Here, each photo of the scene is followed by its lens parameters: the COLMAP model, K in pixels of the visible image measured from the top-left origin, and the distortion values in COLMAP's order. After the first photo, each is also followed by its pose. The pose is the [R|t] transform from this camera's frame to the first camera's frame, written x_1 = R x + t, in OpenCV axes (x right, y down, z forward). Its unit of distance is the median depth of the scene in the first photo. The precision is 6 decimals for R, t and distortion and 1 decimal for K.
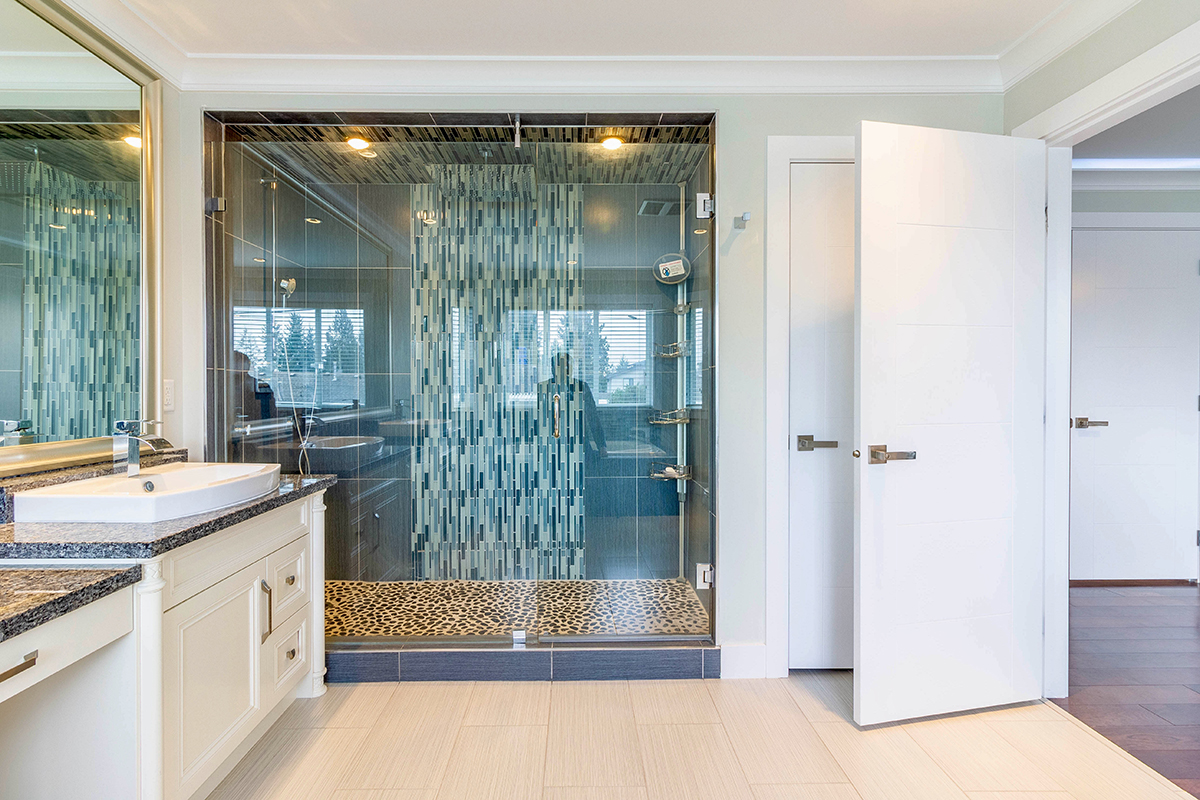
lens RADIAL K [[548.0, 0, 597.2], [0, 548.0, 395.0], [0, 0, 1]] dist [0.002487, 0.000585]
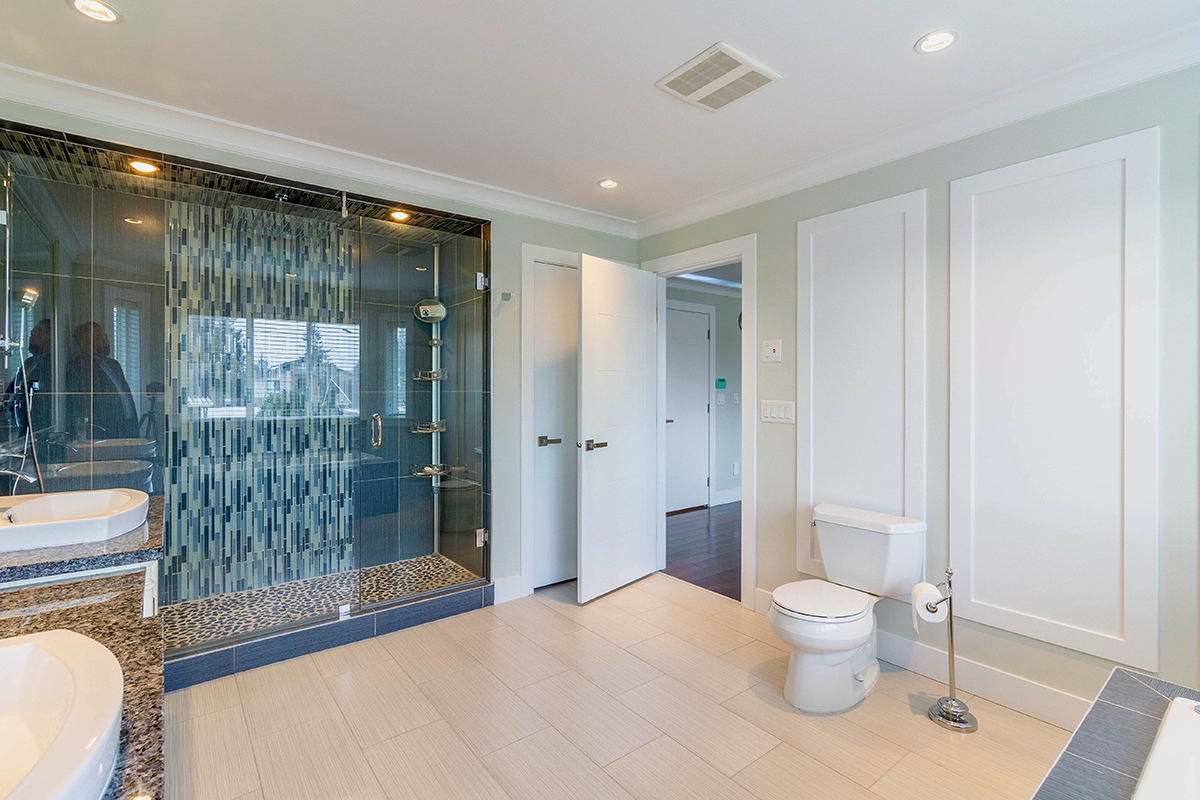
lens RADIAL K [[548.0, 0, 599.3], [0, 548.0, 396.1], [0, 0, 1]] dist [0.002487, 0.000585]
pose [[0.794677, -0.003867, 0.607020, -0.336485], [0.005747, 0.999983, -0.001154, -0.029372], [-0.607005, 0.004406, 0.794686, -0.260369]]
